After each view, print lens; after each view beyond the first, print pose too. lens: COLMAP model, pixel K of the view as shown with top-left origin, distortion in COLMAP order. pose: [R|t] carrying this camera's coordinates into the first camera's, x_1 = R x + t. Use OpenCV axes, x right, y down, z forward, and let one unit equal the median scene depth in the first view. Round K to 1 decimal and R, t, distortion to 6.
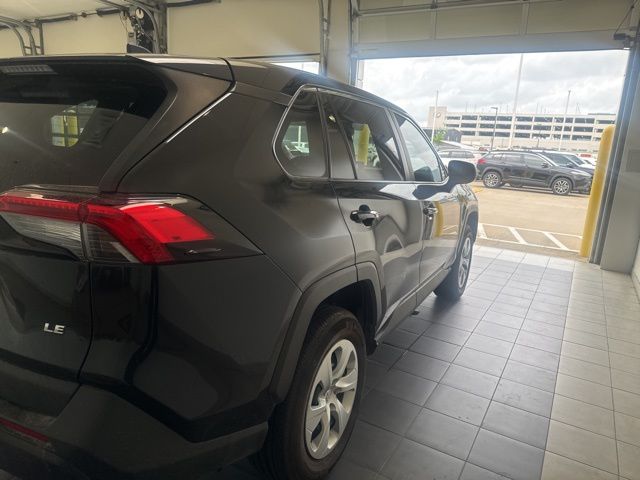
lens RADIAL K [[441.0, 0, 320.9], [0, 441.0, 238.6], [0, 0, 1]] dist [-0.004291, -0.006291]
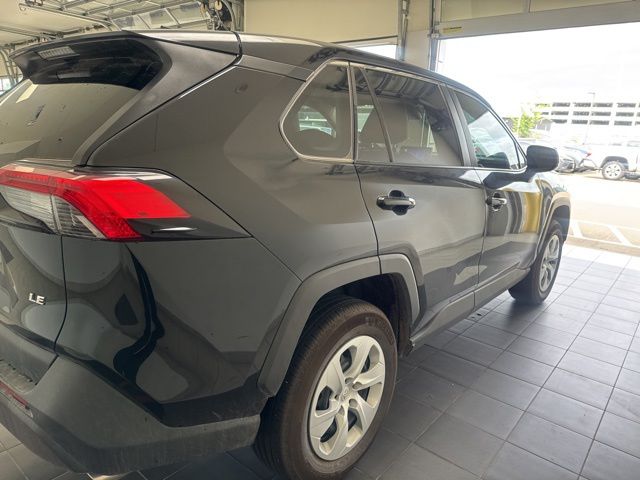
lens RADIAL K [[441.0, 0, 320.9], [0, 441.0, 238.6], [0, 0, 1]] dist [-0.004291, -0.006291]
pose [[0.974864, 0.041721, -0.218861, 0.144763], [-0.038204, 0.999064, 0.020282, 0.009786], [0.219502, -0.011411, 0.975545, 0.080233]]
